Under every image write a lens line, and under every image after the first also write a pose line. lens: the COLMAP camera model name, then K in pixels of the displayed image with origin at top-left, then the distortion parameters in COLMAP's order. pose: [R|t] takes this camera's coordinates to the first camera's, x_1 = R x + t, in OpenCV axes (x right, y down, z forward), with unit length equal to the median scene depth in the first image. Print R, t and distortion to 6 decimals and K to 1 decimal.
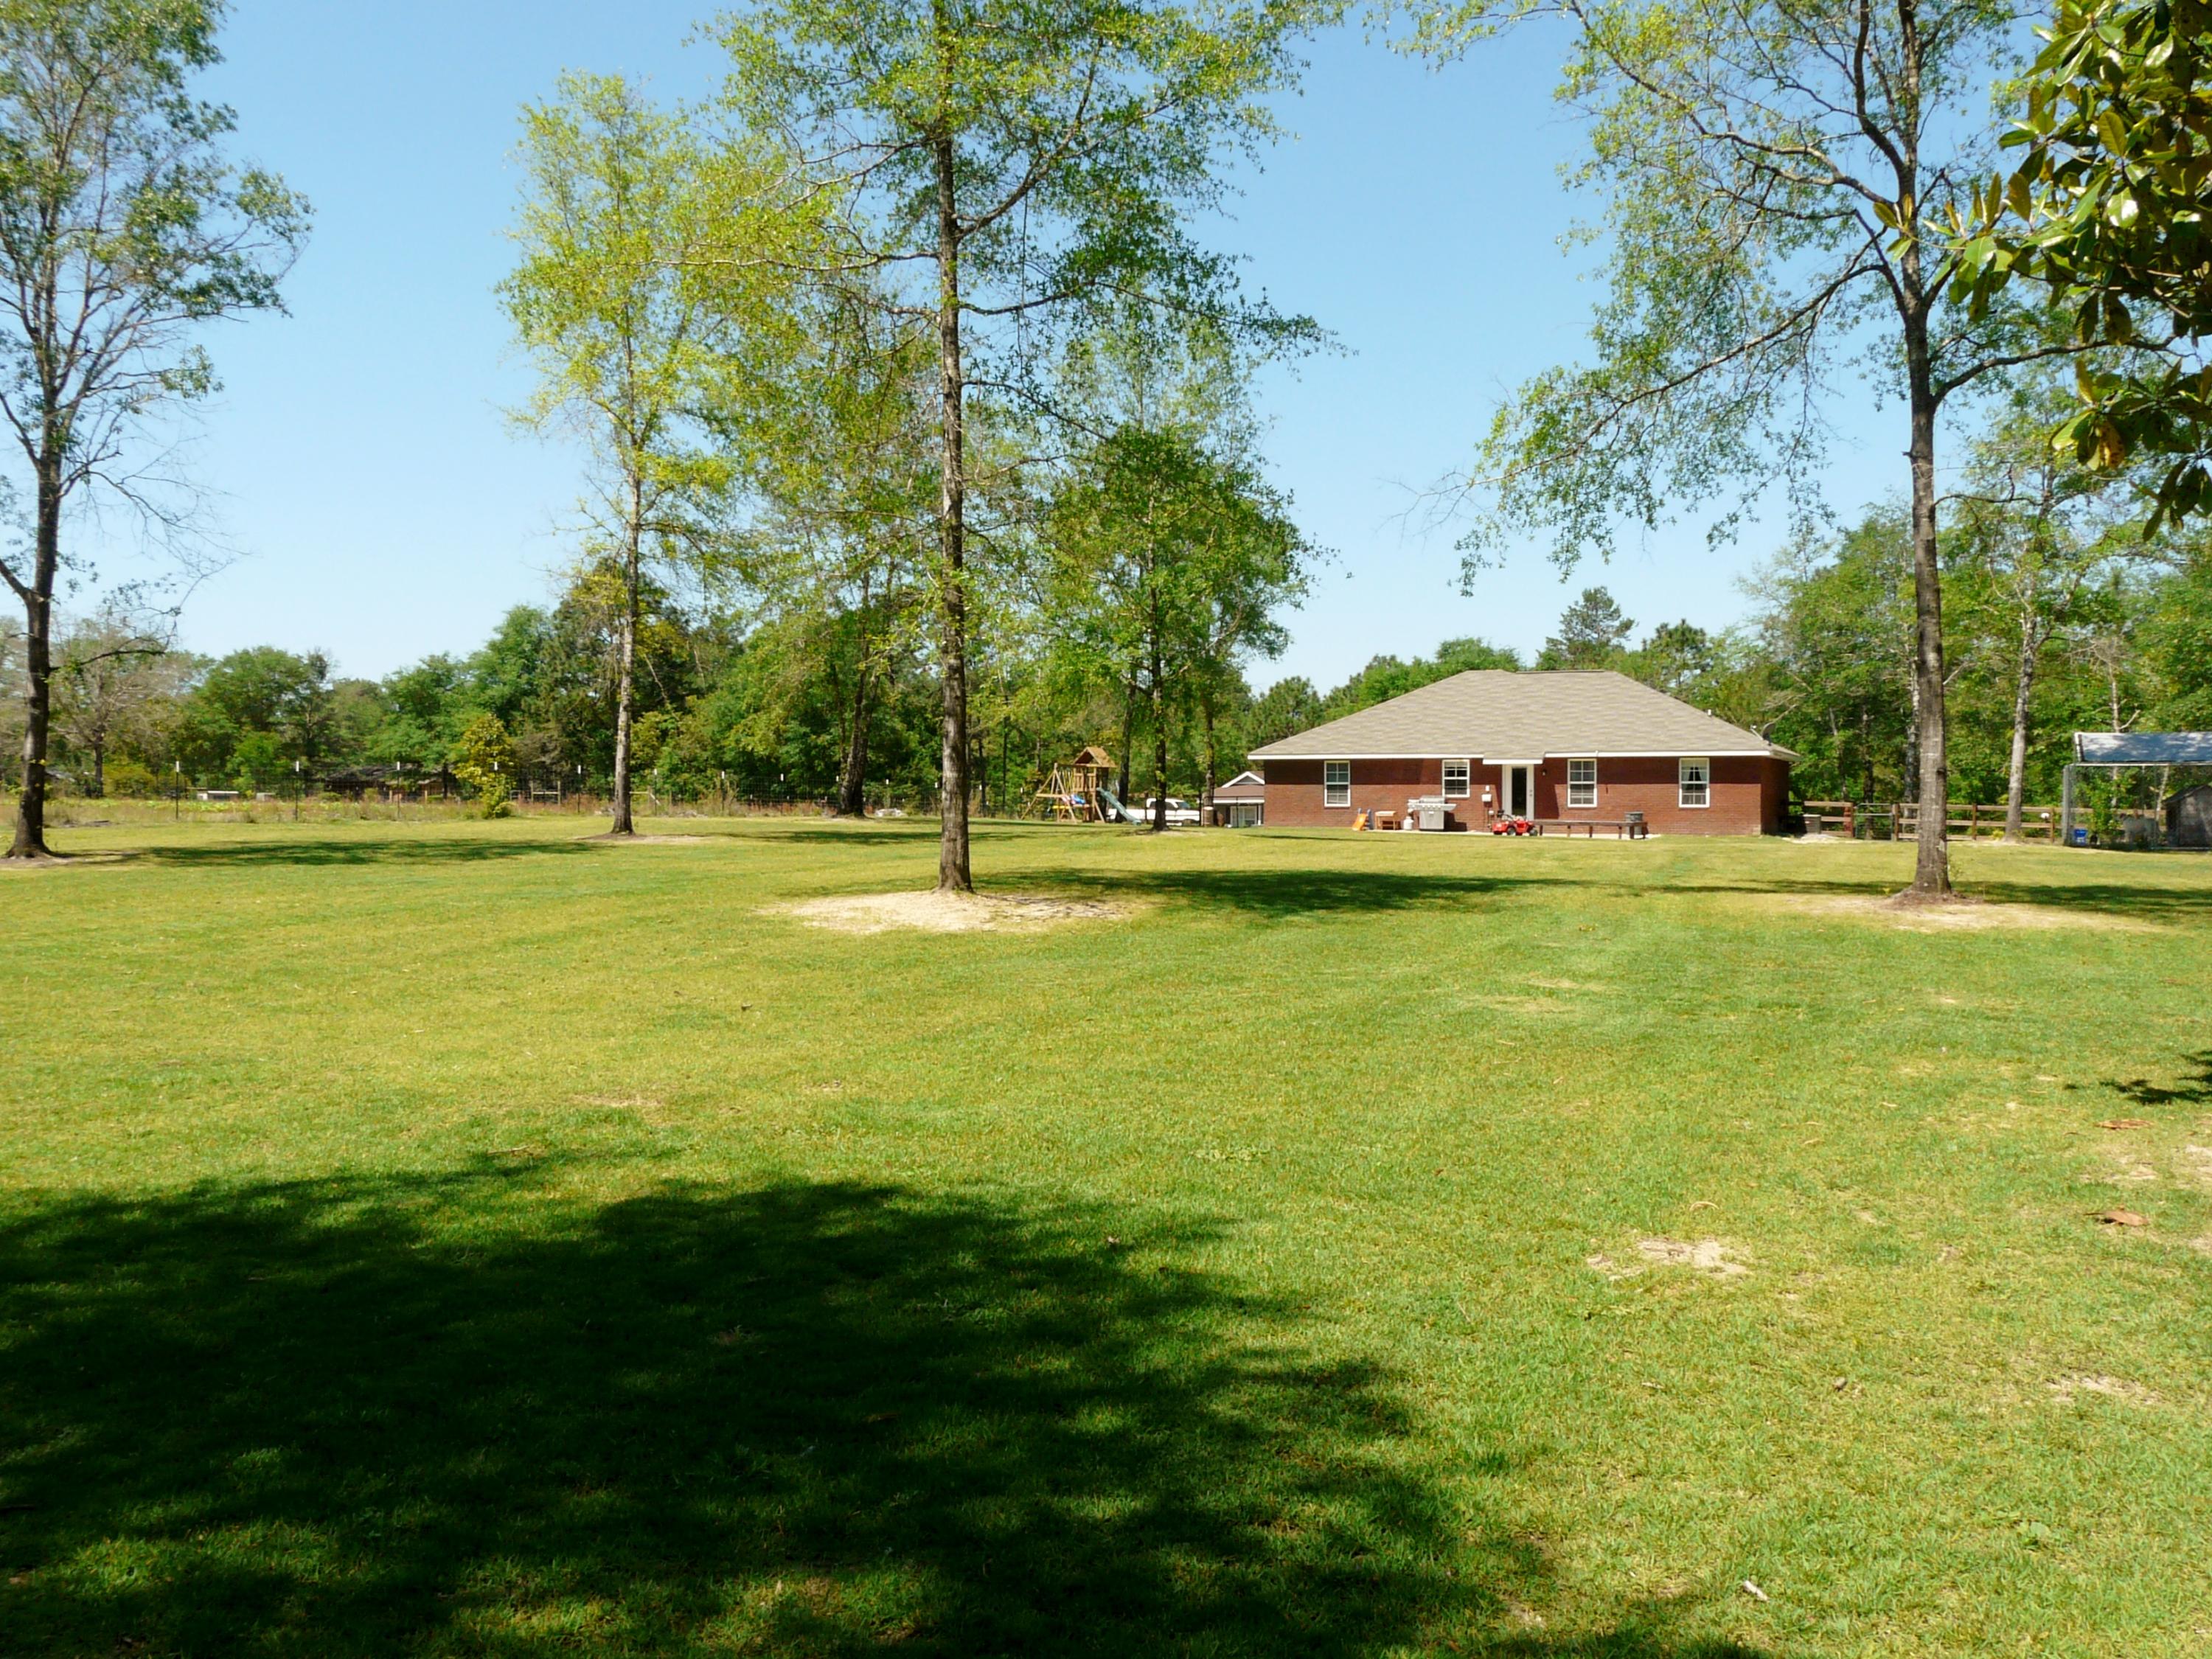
lens RADIAL K [[1833.6, 0, 1094.4], [0, 1833.6, 835.8], [0, 0, 1]] dist [-0.084432, 0.118426]
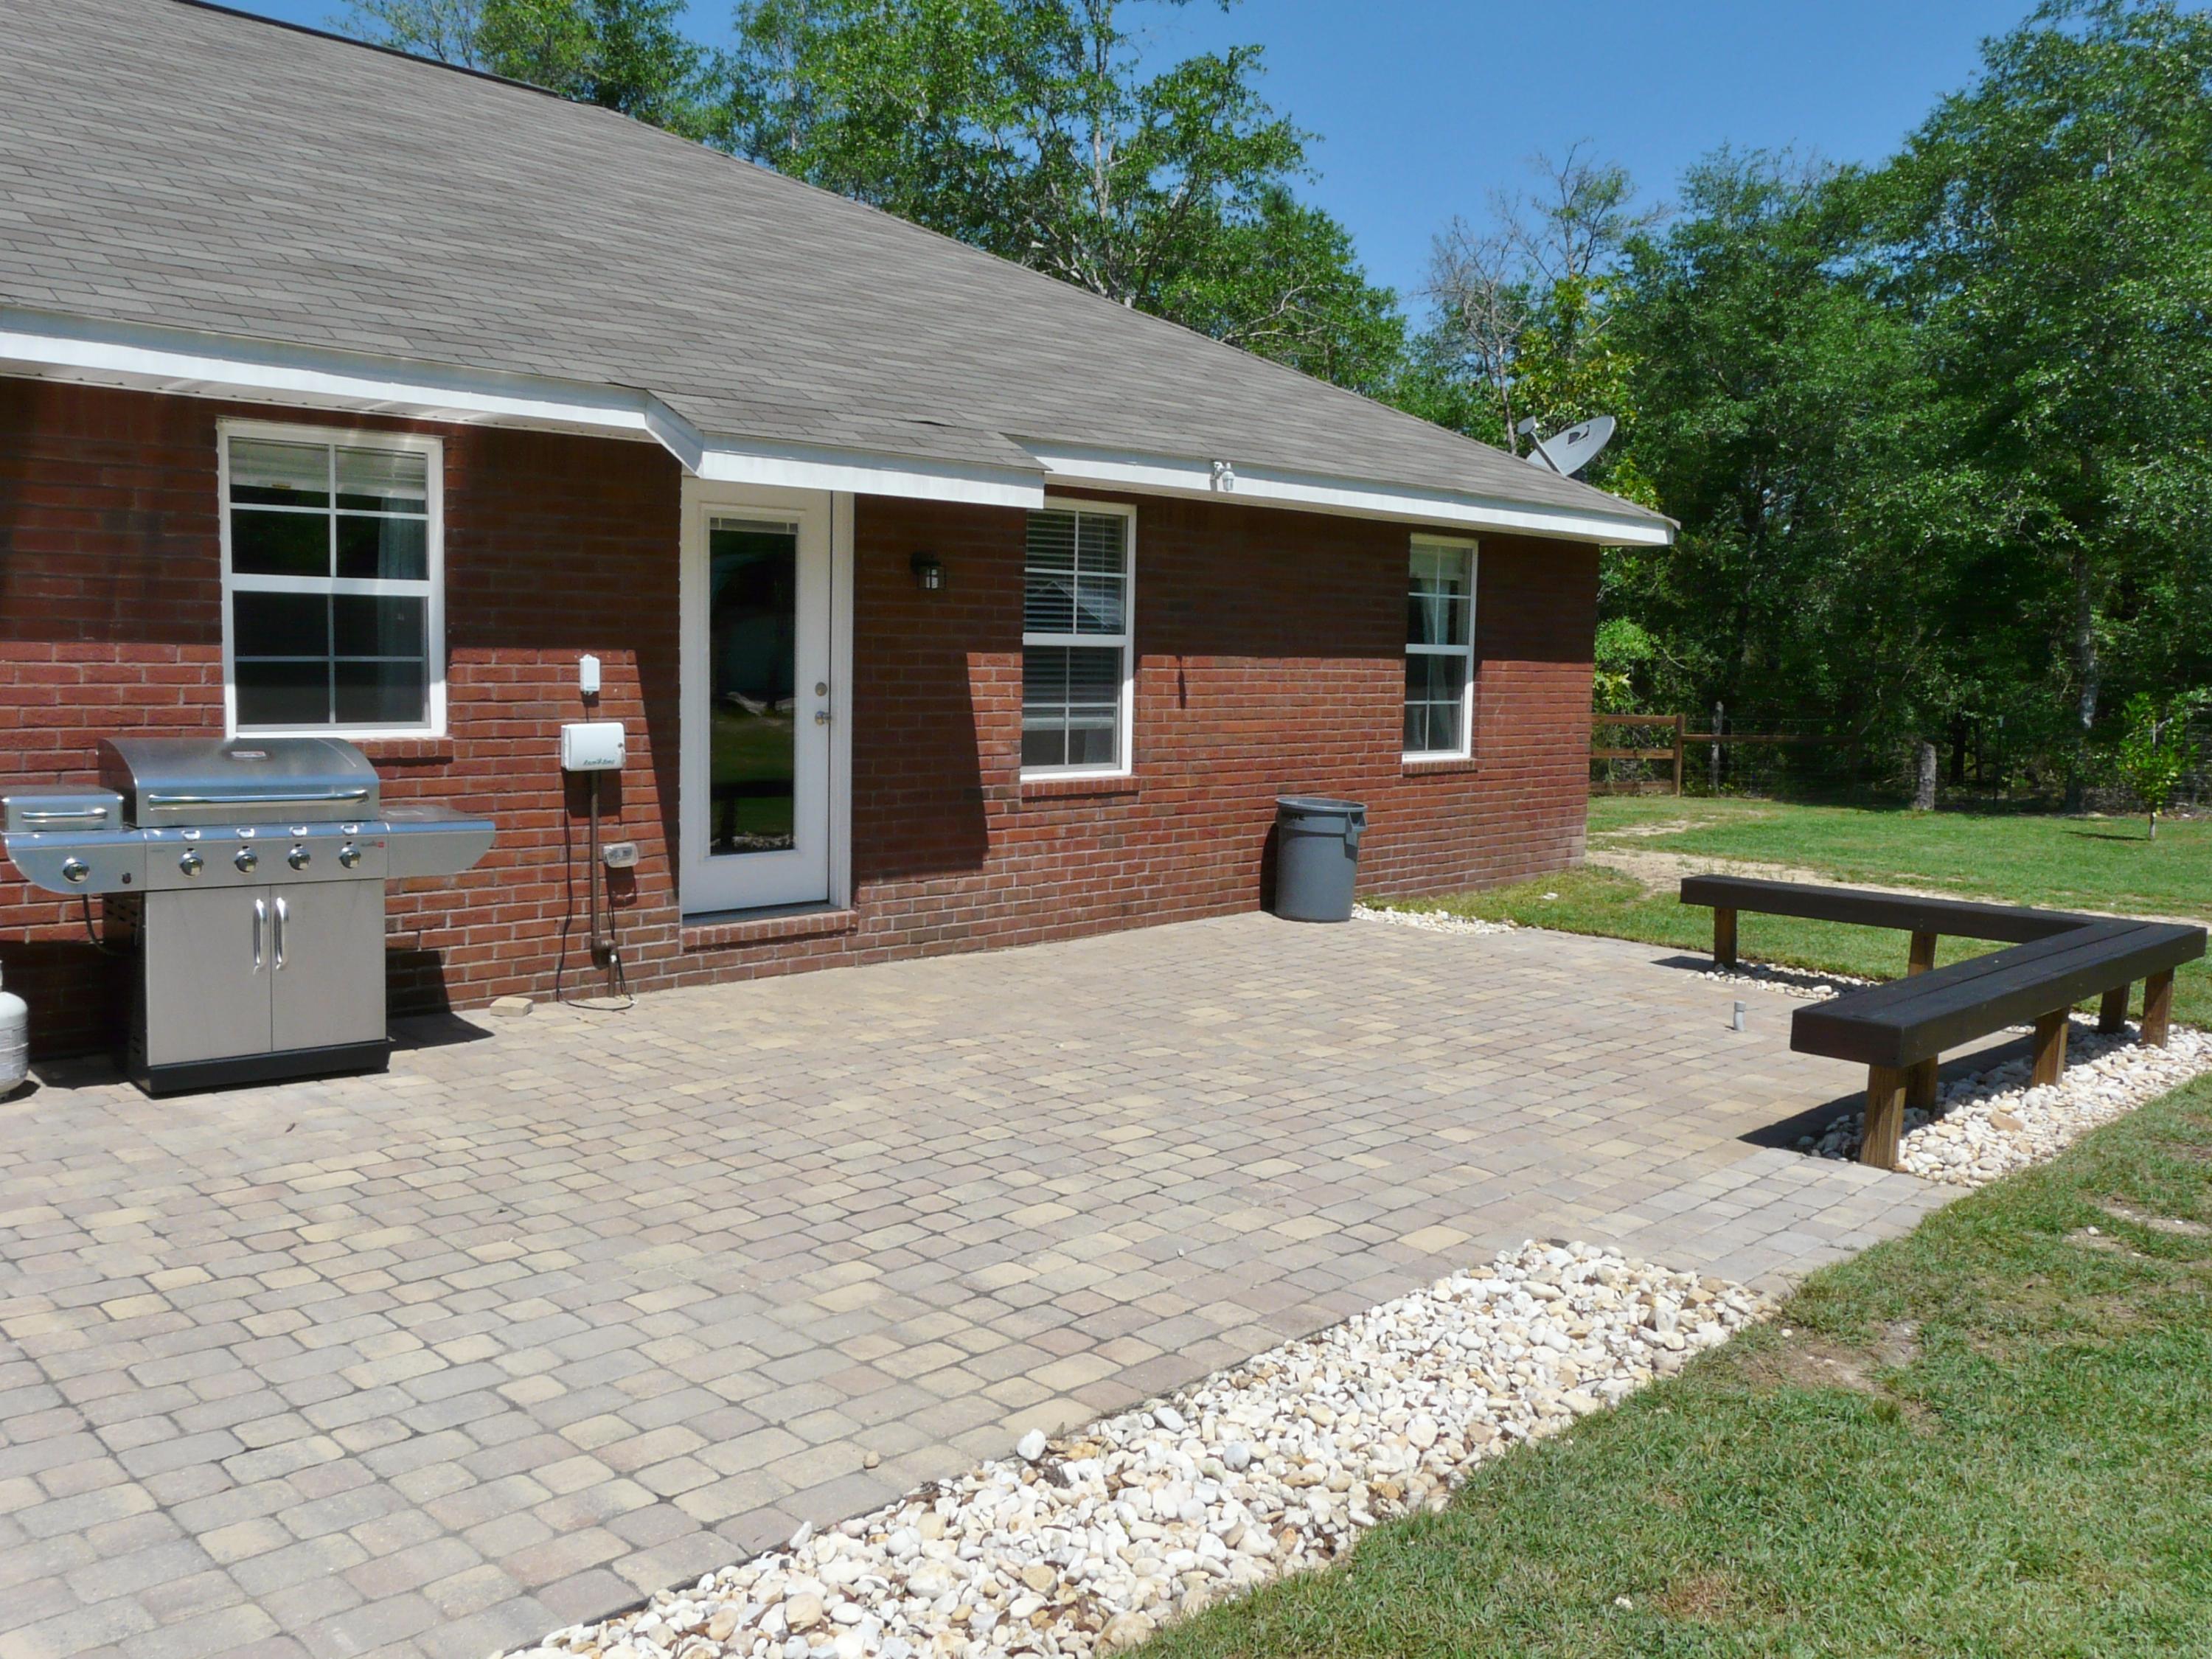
lens RADIAL K [[1833.6, 0, 1094.4], [0, 1833.6, 835.8], [0, 0, 1]] dist [-0.084432, 0.118426]
pose [[0.325752, -0.092417, 0.940928, 0.100916], [-0.001593, 0.995156, 0.098295, -0.027000], [-0.945454, -0.033519, 0.324026, 0.912874]]
